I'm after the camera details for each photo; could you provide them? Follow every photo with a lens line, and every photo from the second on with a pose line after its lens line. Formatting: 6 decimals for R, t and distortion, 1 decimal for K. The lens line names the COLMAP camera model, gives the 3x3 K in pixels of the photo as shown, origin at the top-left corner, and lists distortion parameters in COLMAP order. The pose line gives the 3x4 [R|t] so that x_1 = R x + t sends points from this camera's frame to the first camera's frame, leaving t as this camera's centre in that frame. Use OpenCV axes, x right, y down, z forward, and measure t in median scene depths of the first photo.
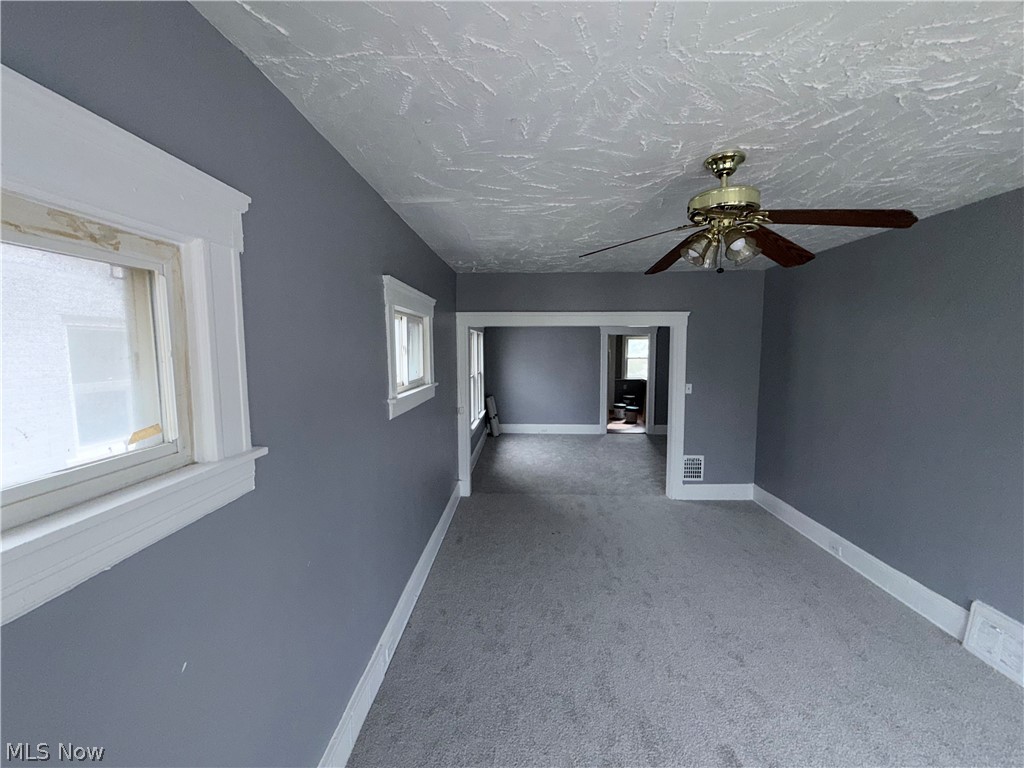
lens RADIAL K [[410.4, 0, 508.5], [0, 410.4, 383.9], [0, 0, 1]] dist [0.002570, 0.000066]
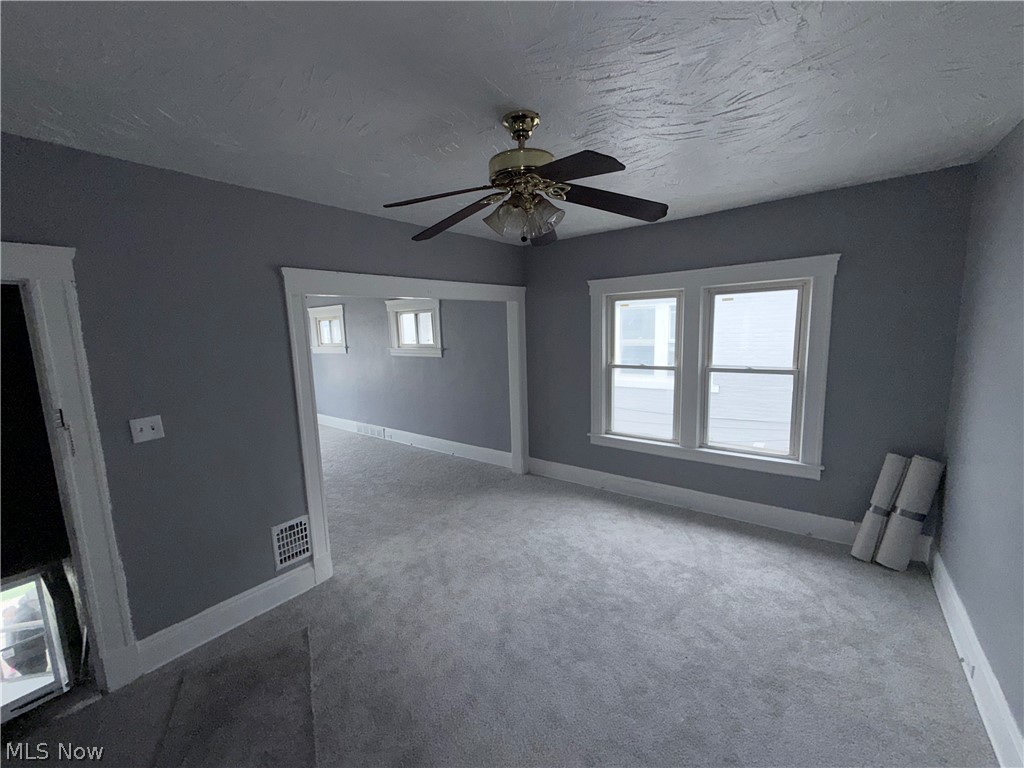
lens RADIAL K [[410.4, 0, 508.5], [0, 410.4, 383.9], [0, 0, 1]] dist [0.002570, 0.000066]
pose [[-0.575283, 0.136978, -0.806403, 0.720843], [-0.041420, 0.979735, 0.195970, -0.140062], [0.816905, 0.146139, -0.557952, 1.565943]]
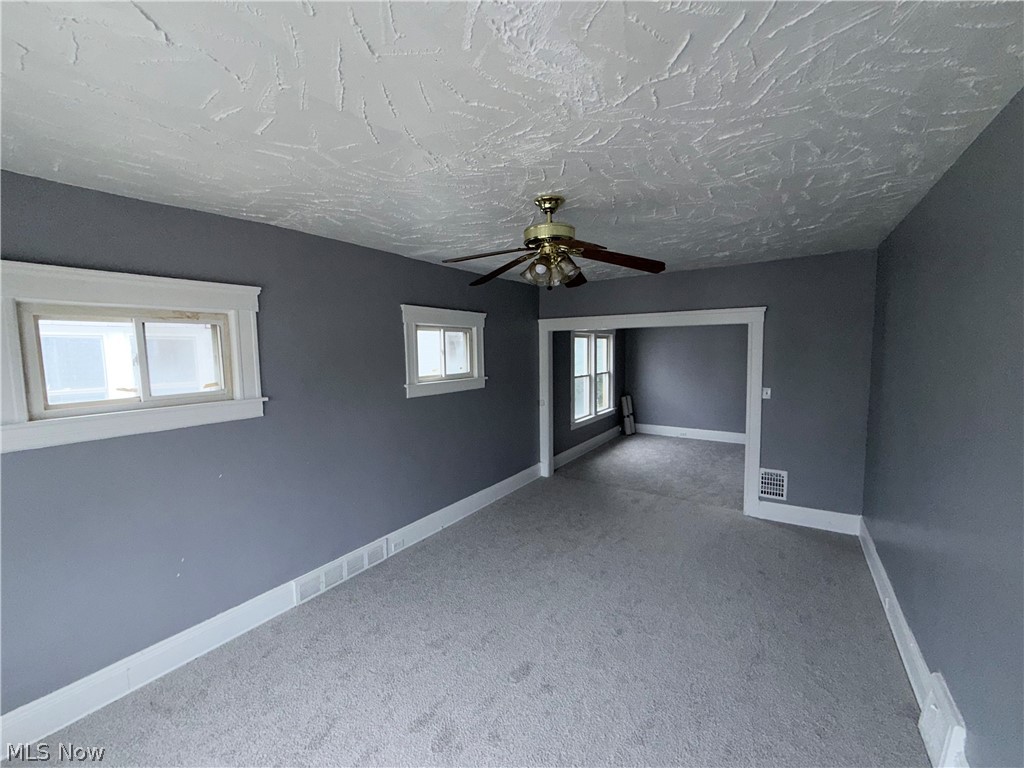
lens RADIAL K [[410.4, 0, 508.5], [0, 410.4, 383.9], [0, 0, 1]] dist [0.002570, 0.000066]
pose [[0.844449, 0.035586, -0.534453, 0.437297], [-0.036143, 0.999302, 0.009431, 0.003205], [0.534415, 0.011353, 0.845146, -0.047465]]
